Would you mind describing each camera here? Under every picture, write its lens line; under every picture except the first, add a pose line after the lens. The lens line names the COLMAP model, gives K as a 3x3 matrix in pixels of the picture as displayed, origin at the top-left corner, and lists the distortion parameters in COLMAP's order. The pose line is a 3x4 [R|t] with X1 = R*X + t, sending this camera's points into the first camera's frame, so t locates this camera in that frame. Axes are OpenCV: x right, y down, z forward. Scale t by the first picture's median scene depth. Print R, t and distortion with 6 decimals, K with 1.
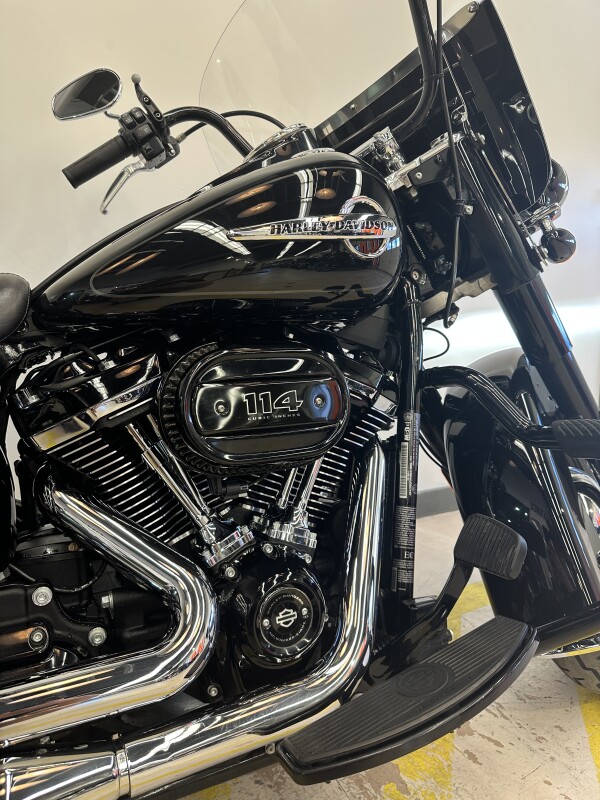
lens RADIAL K [[568.4, 0, 300.0], [0, 568.4, 400.0], [0, 0, 1]] dist [0.004432, 0.003244]
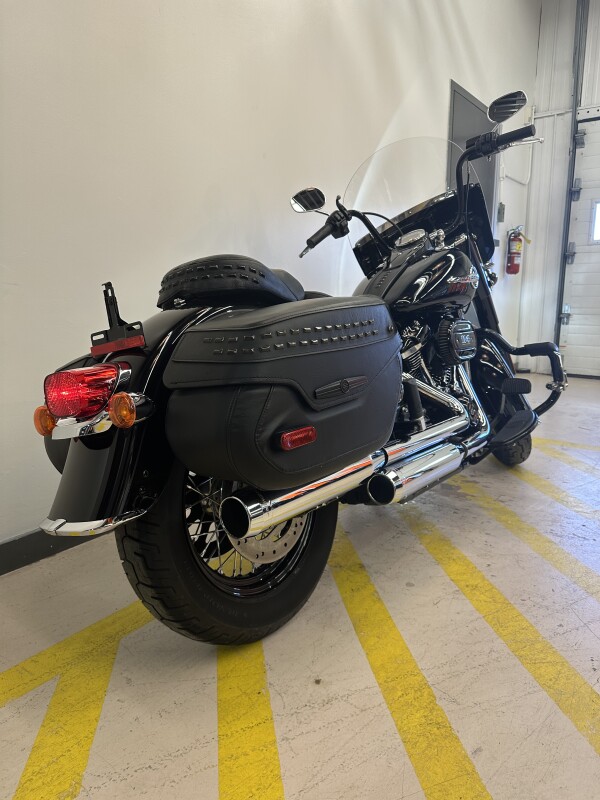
lens RADIAL K [[558.7, 0, 300.0], [0, 558.7, 400.0], [0, 0, 1]] dist [-0.001692, -0.000292]
pose [[0.901376, -0.088126, 0.423976, -1.304091], [0.054764, 0.994411, 0.090265, -0.018654], [-0.429561, -0.058144, 0.901164, -0.800282]]
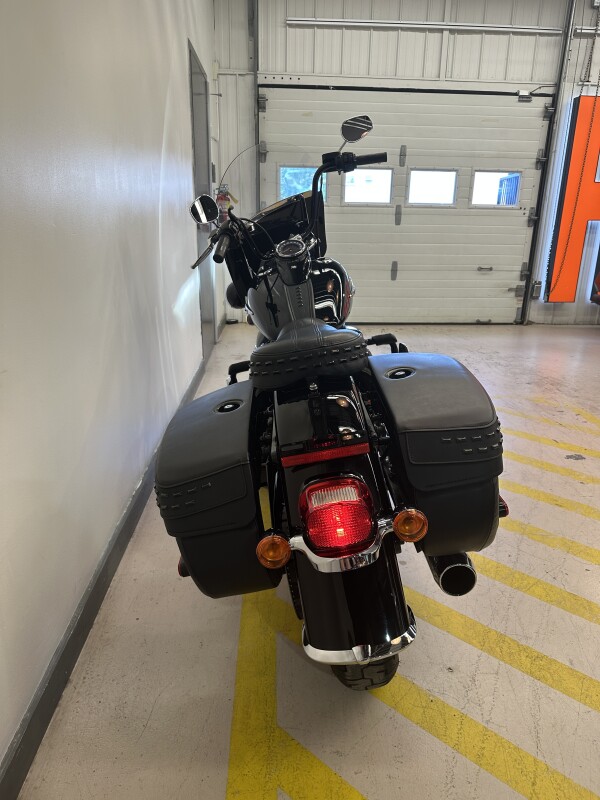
lens RADIAL K [[568.4, 0, 300.0], [0, 568.4, 400.0], [0, 0, 1]] dist [0.004432, 0.003244]
pose [[0.432976, -0.278716, 0.857234, -2.026451], [0.092984, 0.959733, 0.265077, -0.407725], [-0.896597, -0.035063, 0.441457, -0.127505]]
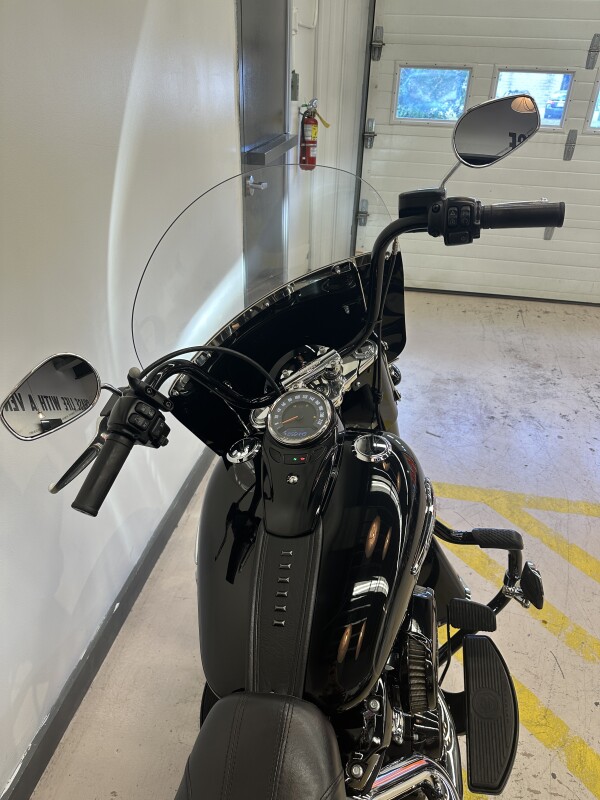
lens RADIAL K [[584.7, 0, 289.6], [0, 584.7, 400.7], [0, 0, 1]] dist [-0.003457, -0.007172]
pose [[0.632945, -0.370972, 0.679530, -0.724977], [0.065898, 0.900352, 0.430144, -0.842323], [-0.771387, -0.227478, 0.594319, 0.297034]]
